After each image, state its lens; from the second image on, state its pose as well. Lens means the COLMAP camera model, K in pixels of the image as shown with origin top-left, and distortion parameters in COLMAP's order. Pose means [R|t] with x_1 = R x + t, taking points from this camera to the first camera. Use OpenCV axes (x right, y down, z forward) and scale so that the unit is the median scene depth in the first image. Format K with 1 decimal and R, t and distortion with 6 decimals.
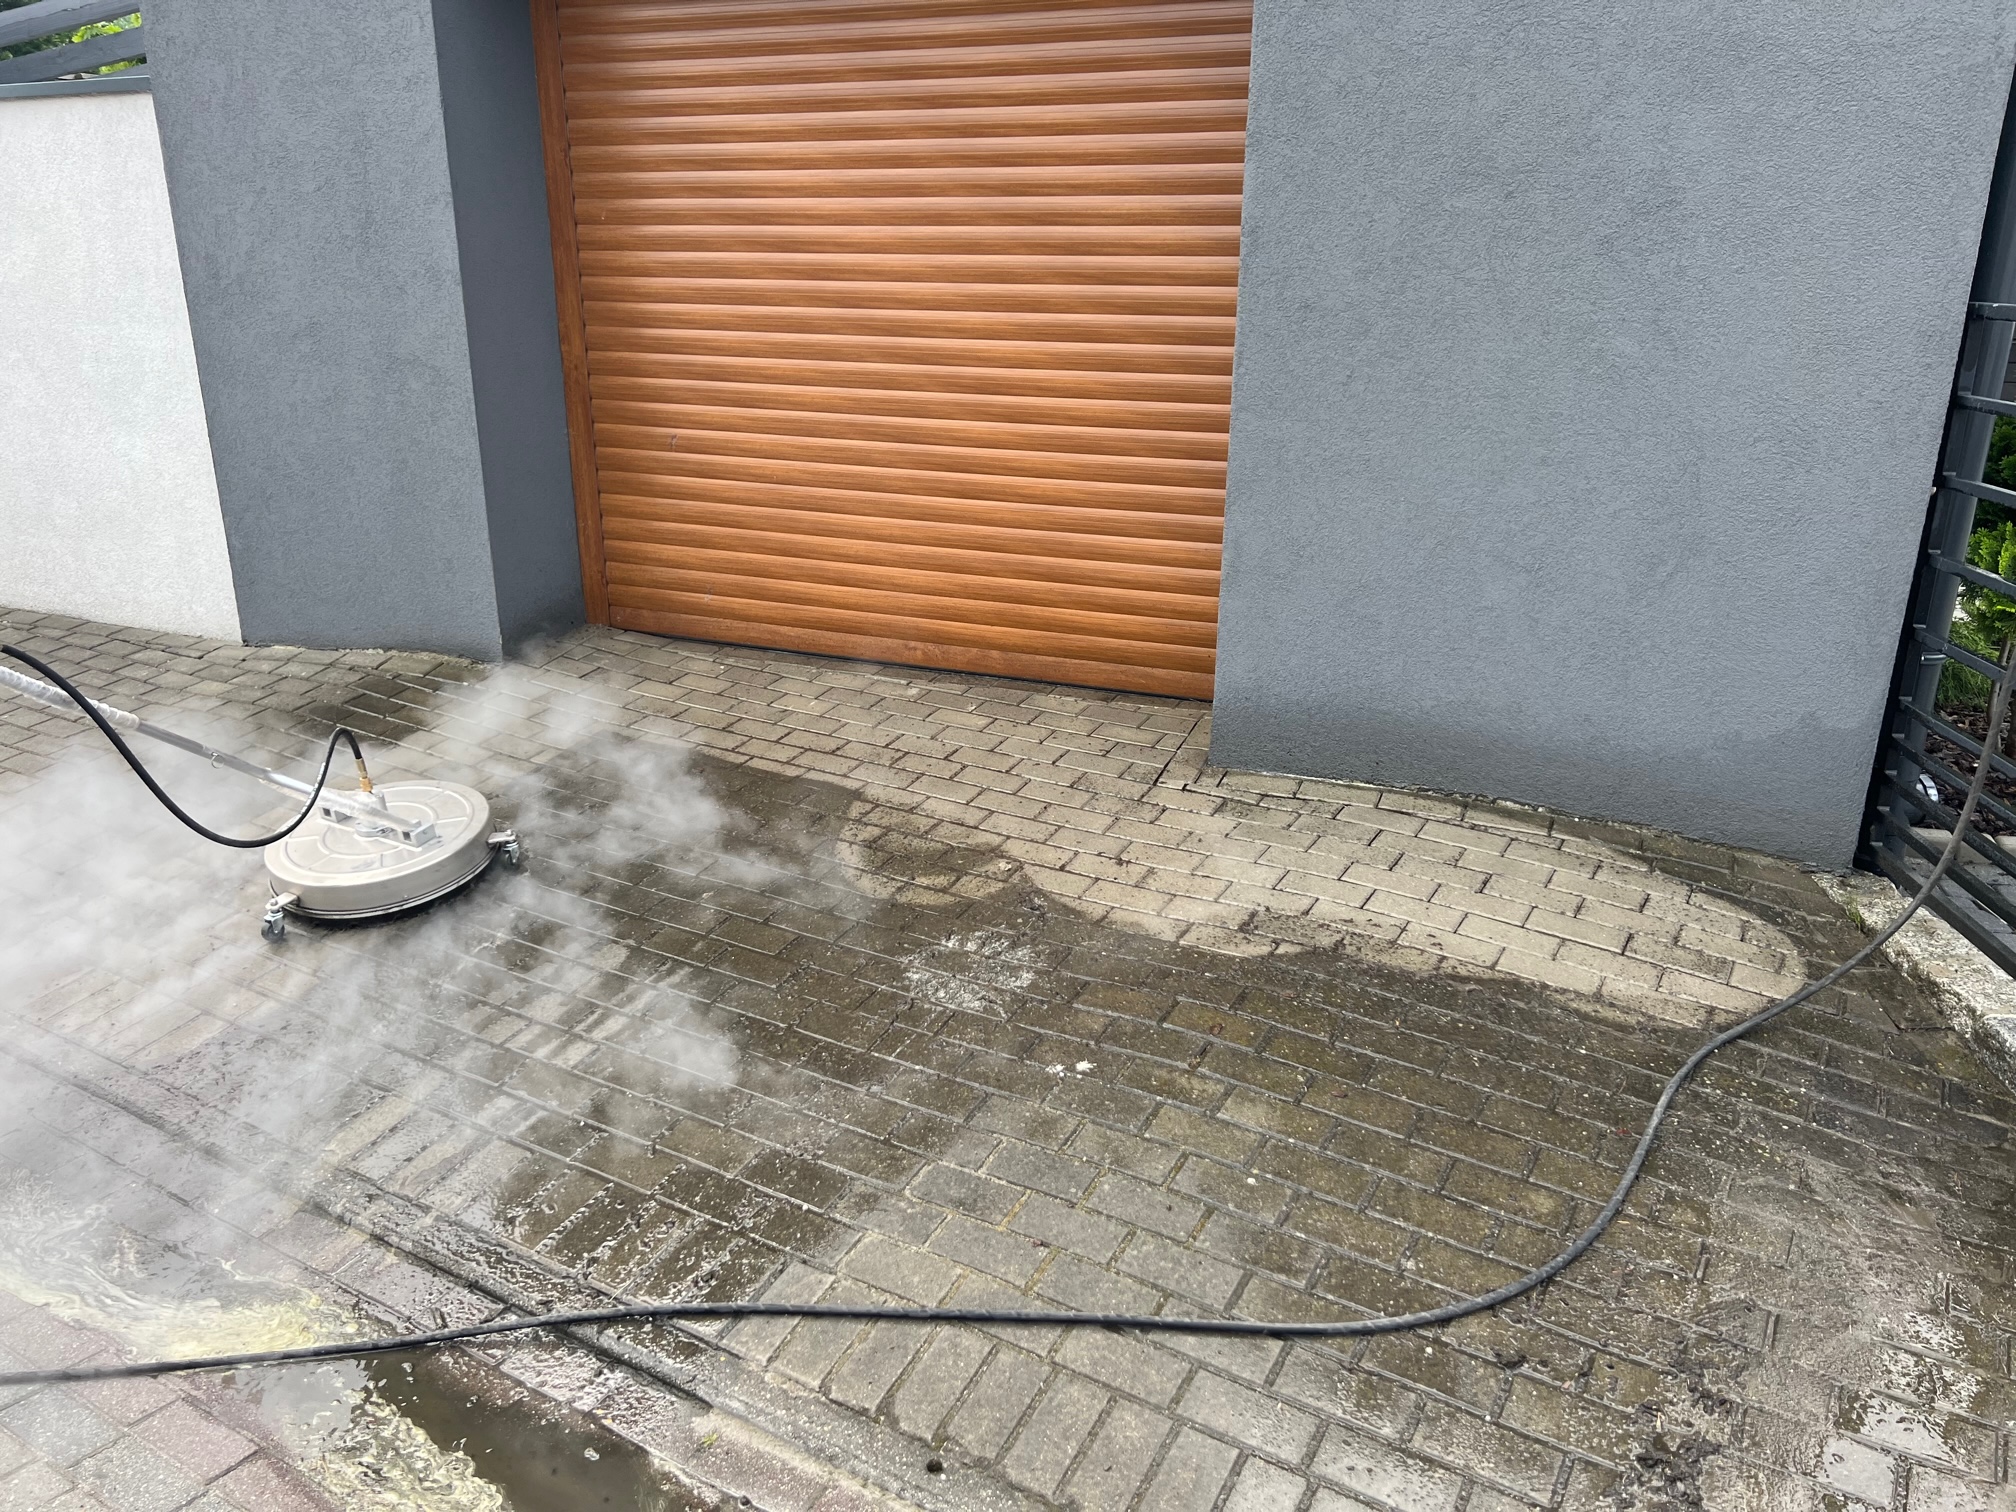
lens RADIAL K [[1587.3, 0, 1008.0], [0, 1587.3, 756.0], [0, 0, 1]] dist [-0.000898, -0.001247]
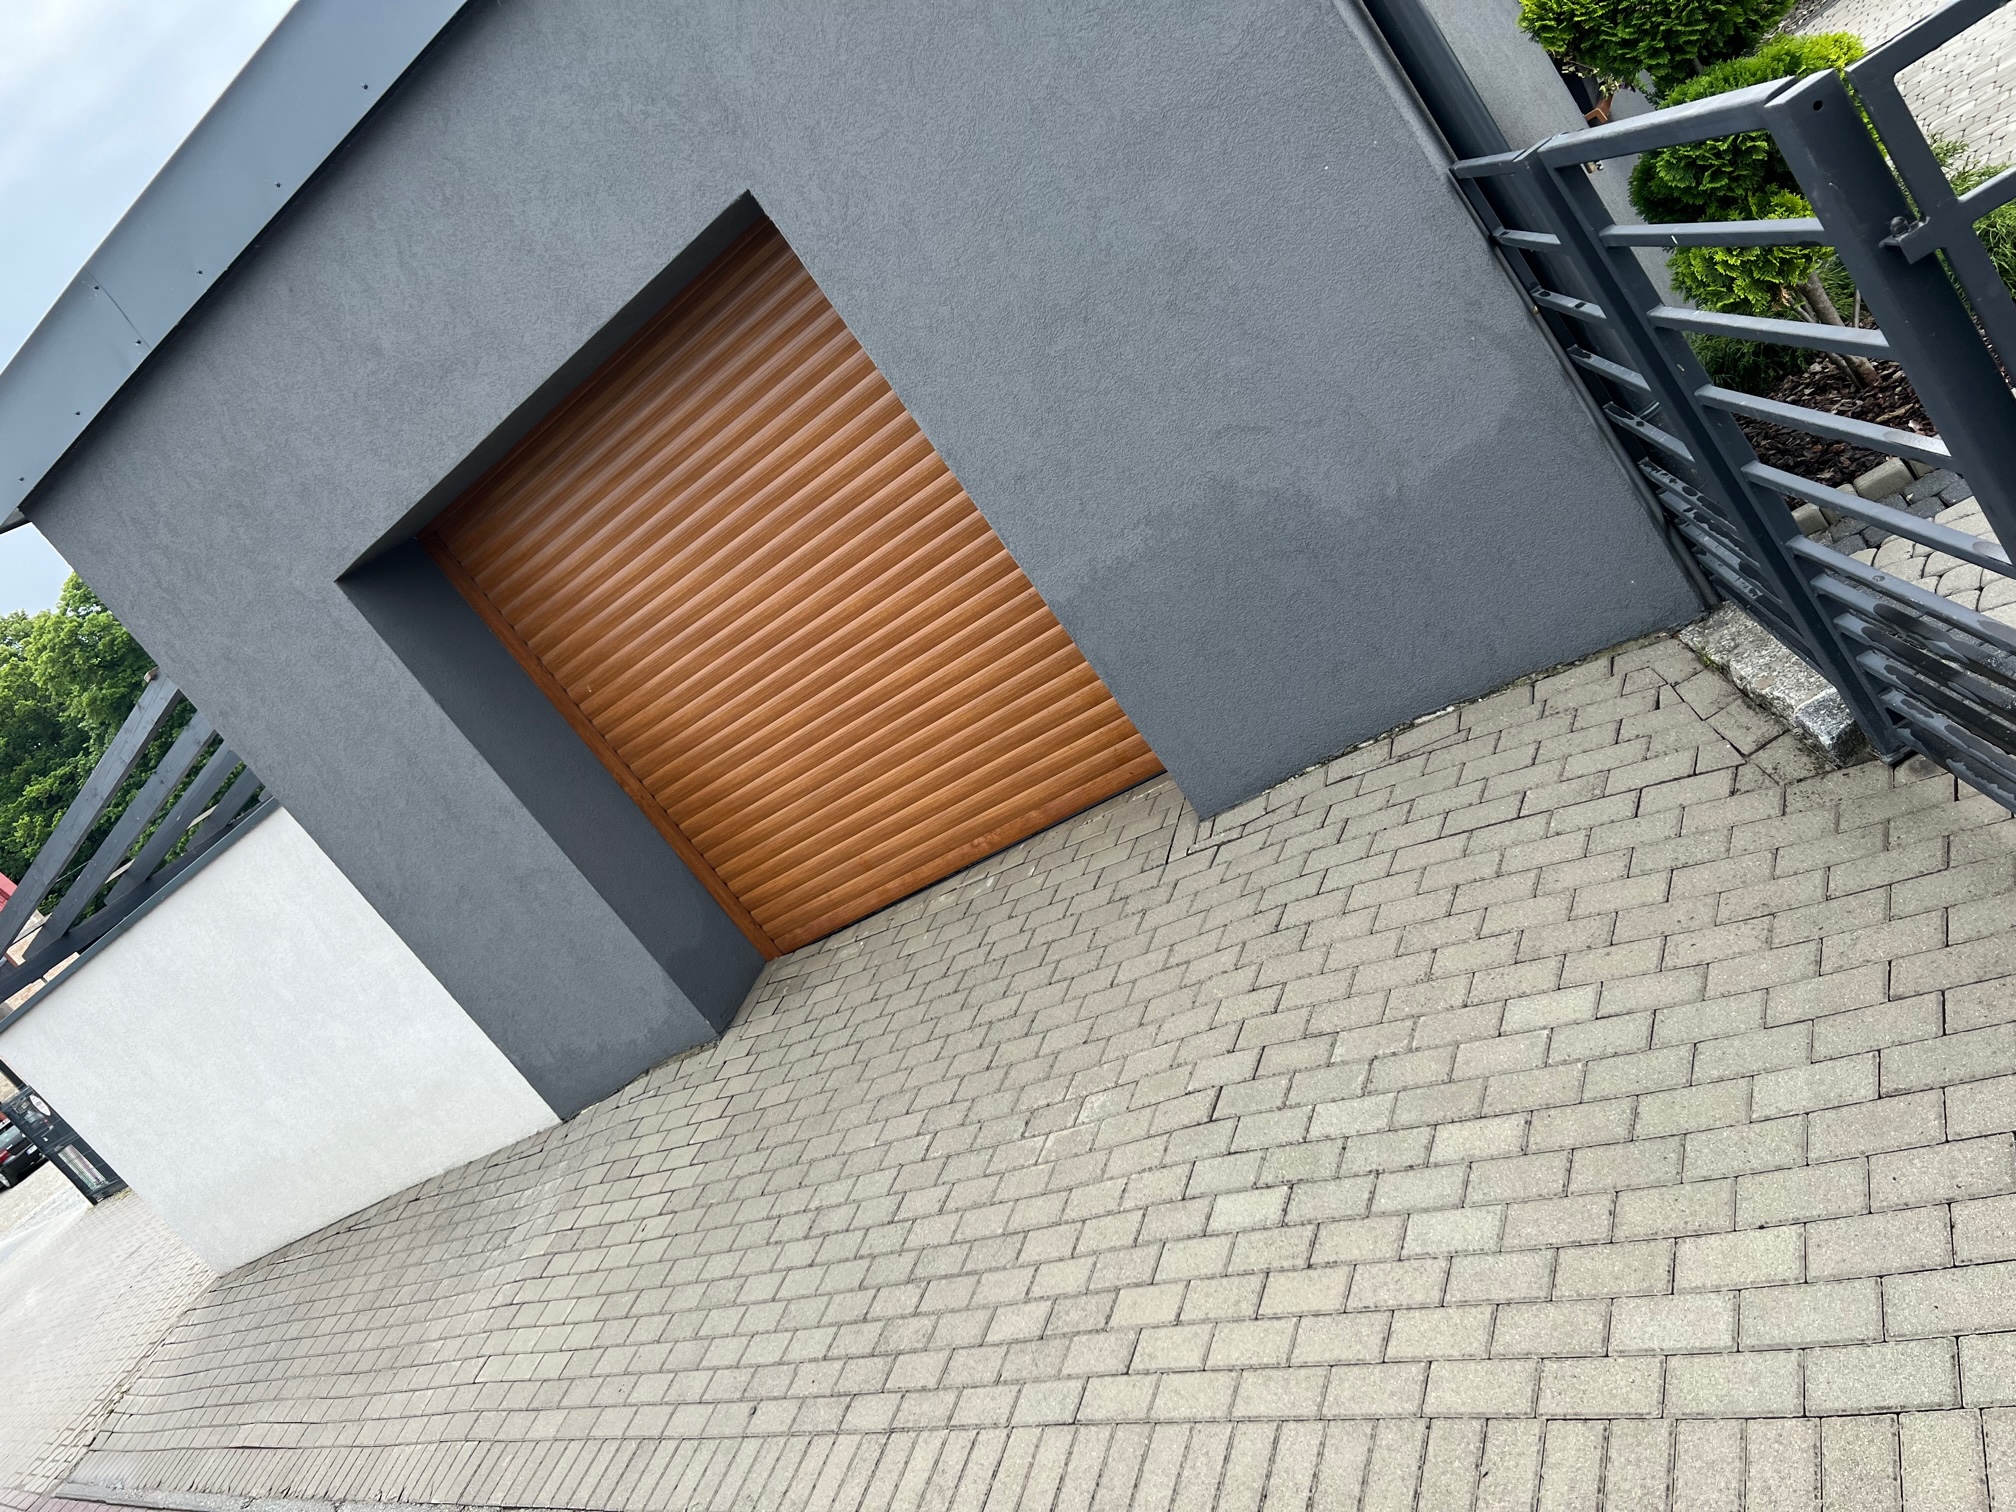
lens RADIAL K [[1587.3, 0, 1008.0], [0, 1587.3, 756.0], [0, 0, 1]] dist [-0.000898, -0.001247]
pose [[0.806171, -0.550475, -0.216947, 0.262425], [0.543058, 0.833951, -0.098052, 0.004284], [0.234898, -0.038768, 0.971247, -0.140986]]
